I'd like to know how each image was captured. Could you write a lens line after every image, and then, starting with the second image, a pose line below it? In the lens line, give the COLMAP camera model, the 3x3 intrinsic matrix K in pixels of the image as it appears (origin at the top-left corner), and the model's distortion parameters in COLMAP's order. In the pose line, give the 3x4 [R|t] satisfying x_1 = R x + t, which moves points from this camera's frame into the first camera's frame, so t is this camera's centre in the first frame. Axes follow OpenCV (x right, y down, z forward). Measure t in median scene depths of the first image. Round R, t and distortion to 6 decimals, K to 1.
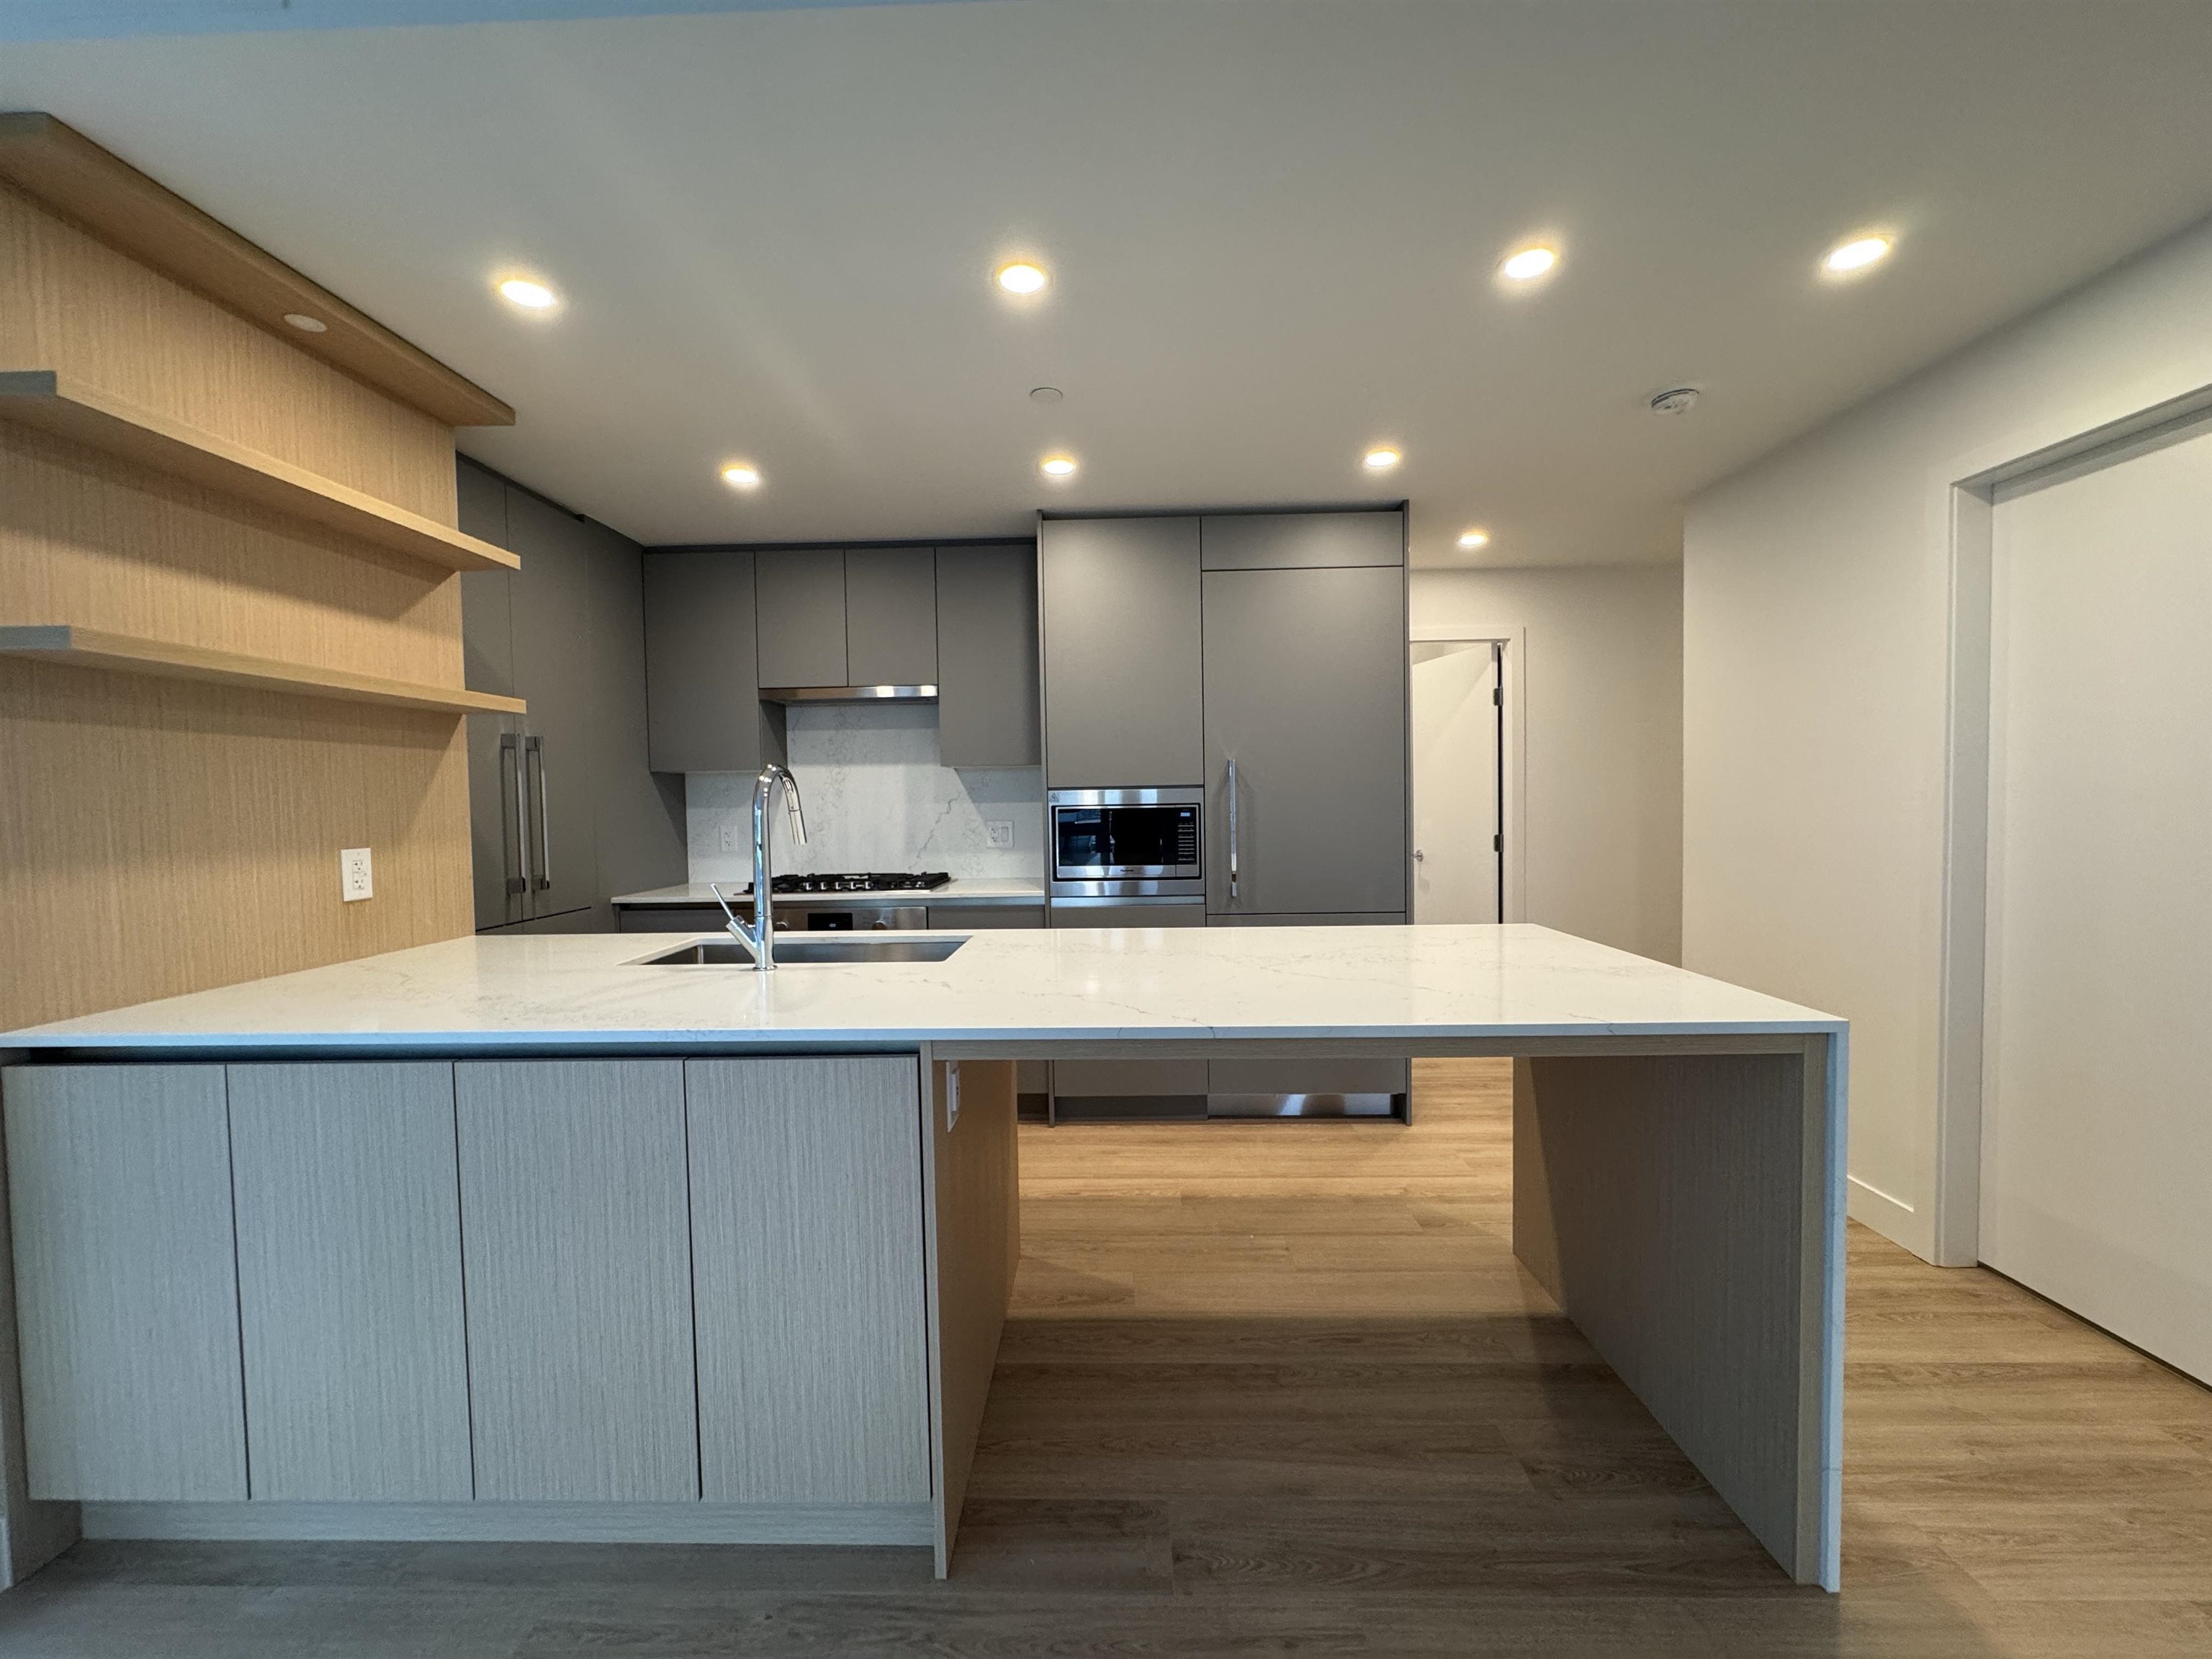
lens RADIAL K [[872.8, 0, 1102.2], [0, 872.8, 830.8], [0, 0, 1]] dist [0.014458, -0.000011]
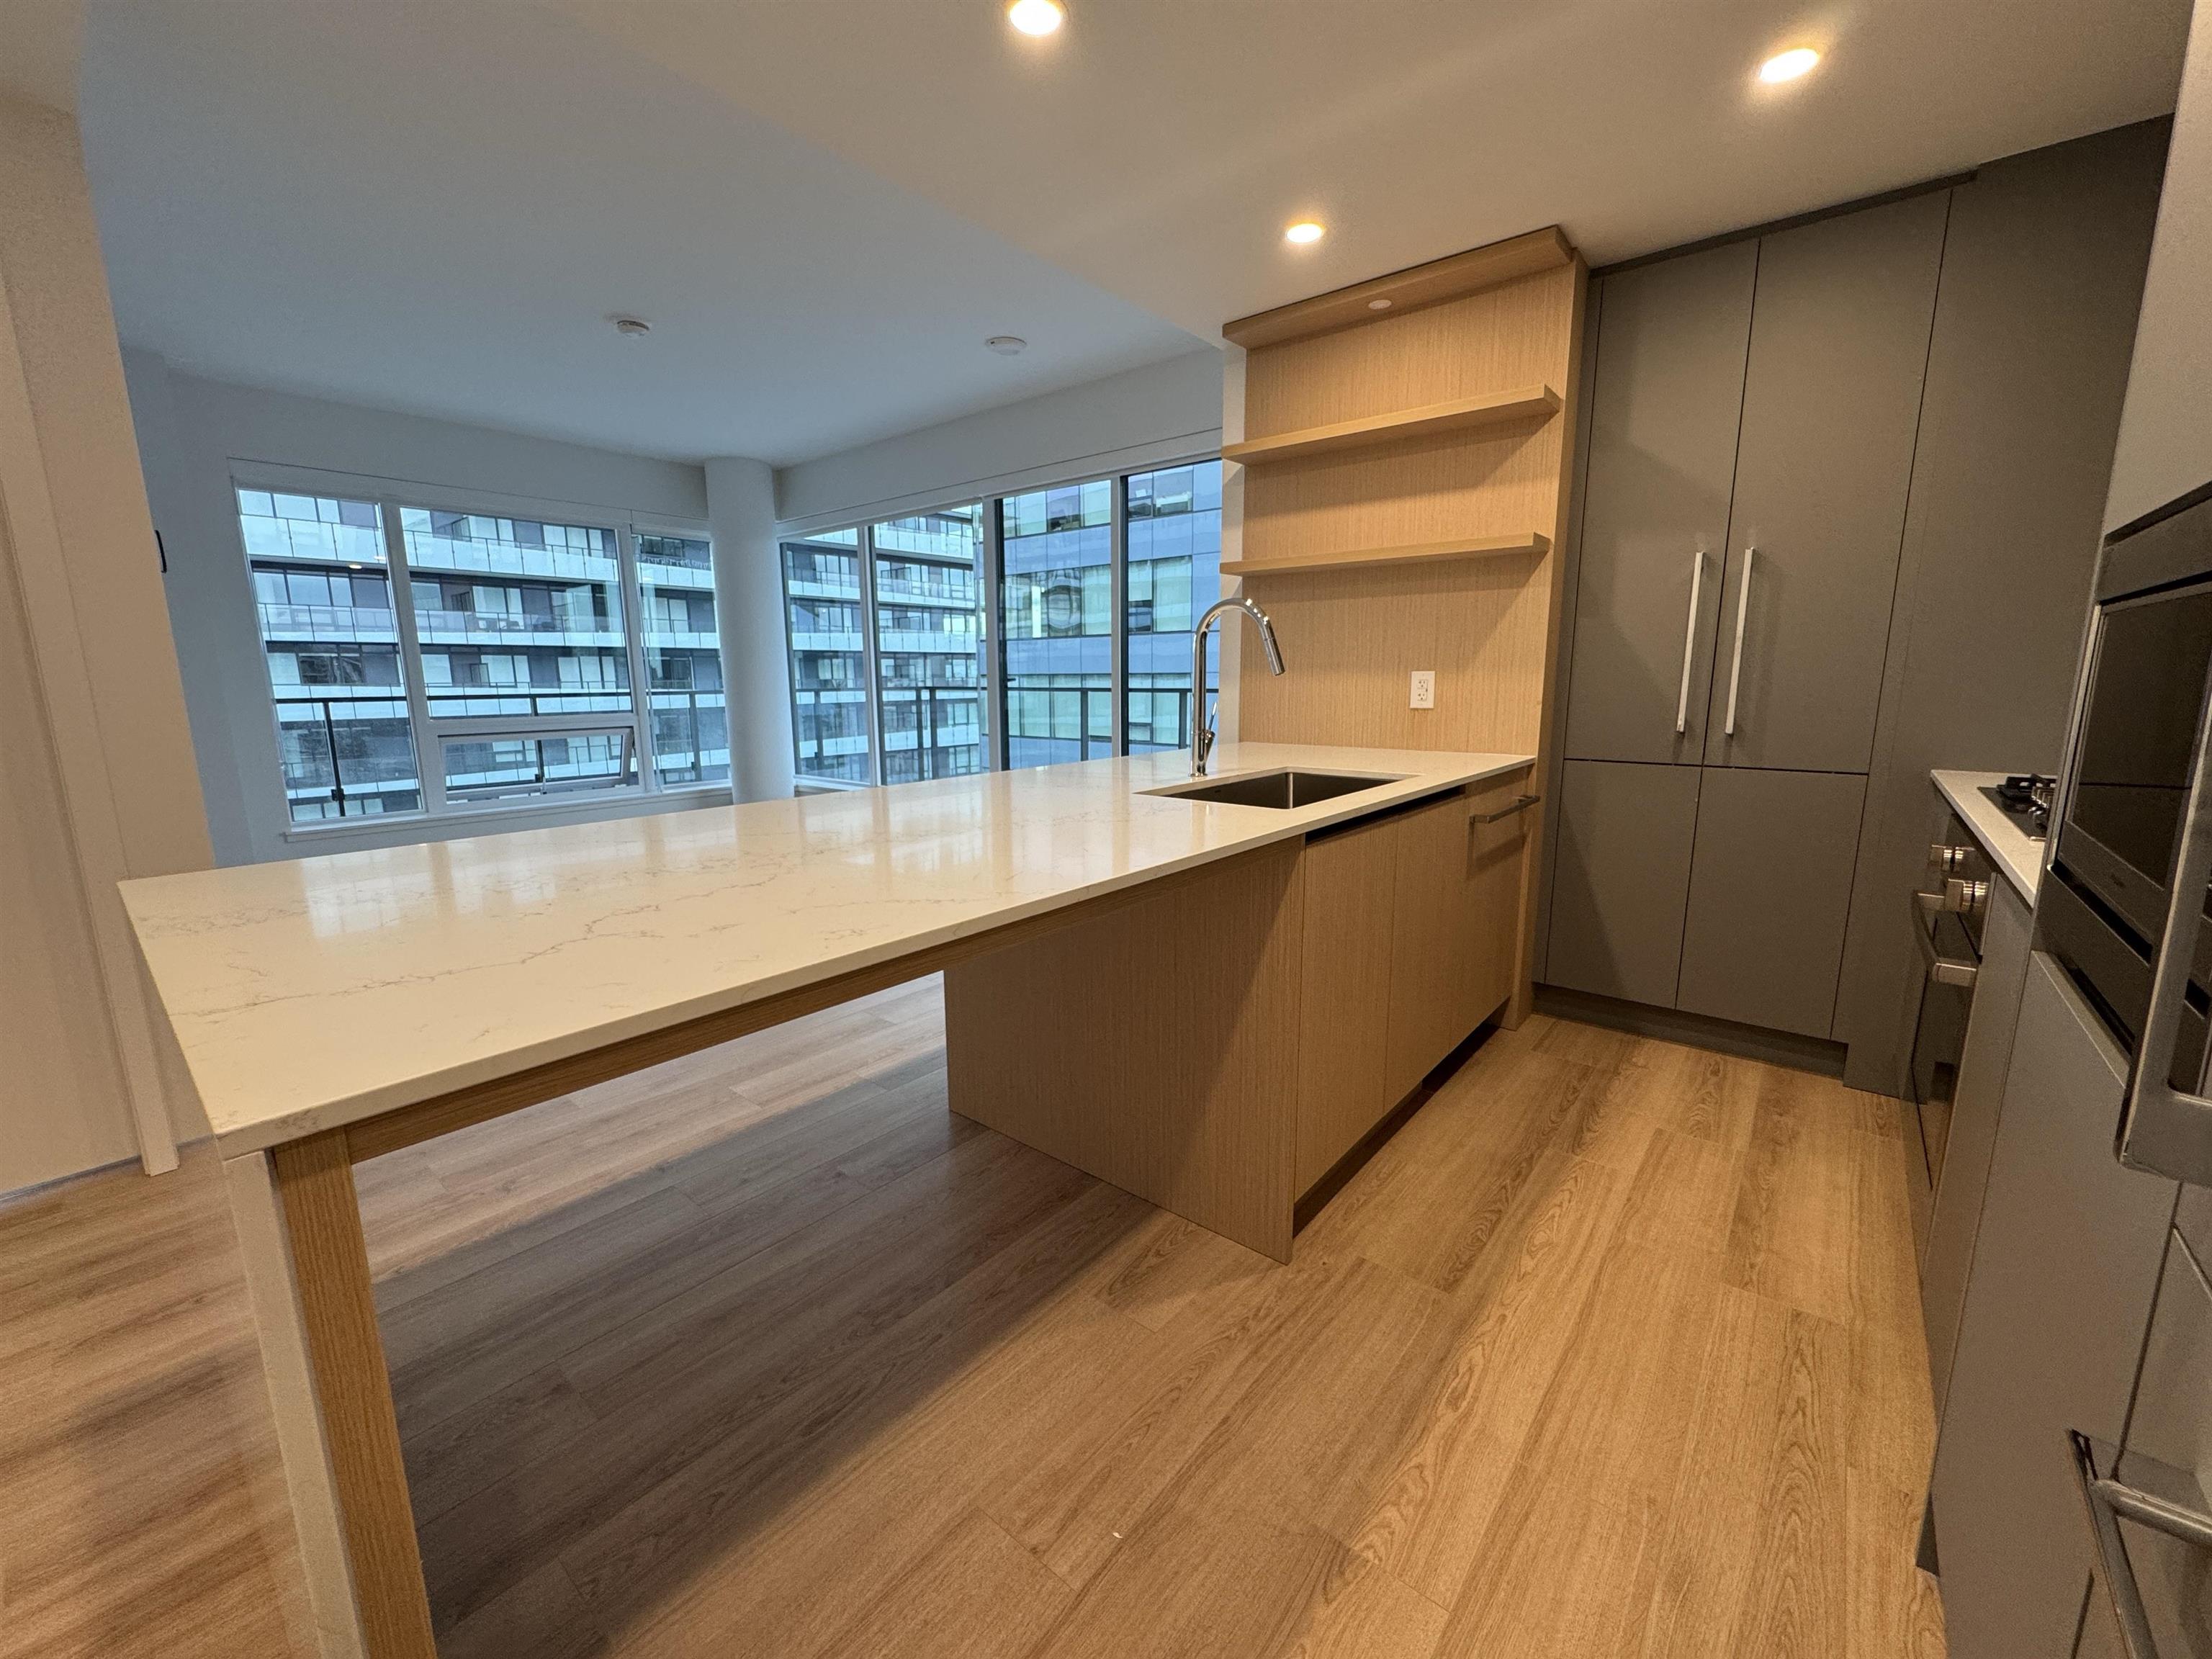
lens RADIAL K [[872.8, 0, 1090.9], [0, 872.8, 819.0], [0, 0, 1]] dist [0.014458, -0.000011]
pose [[-0.615680, 0.149604, -0.773664, 0.534029], [-0.011765, 0.979958, 0.198858, -0.018170], [0.787909, 0.131536, -0.601580, 1.325642]]
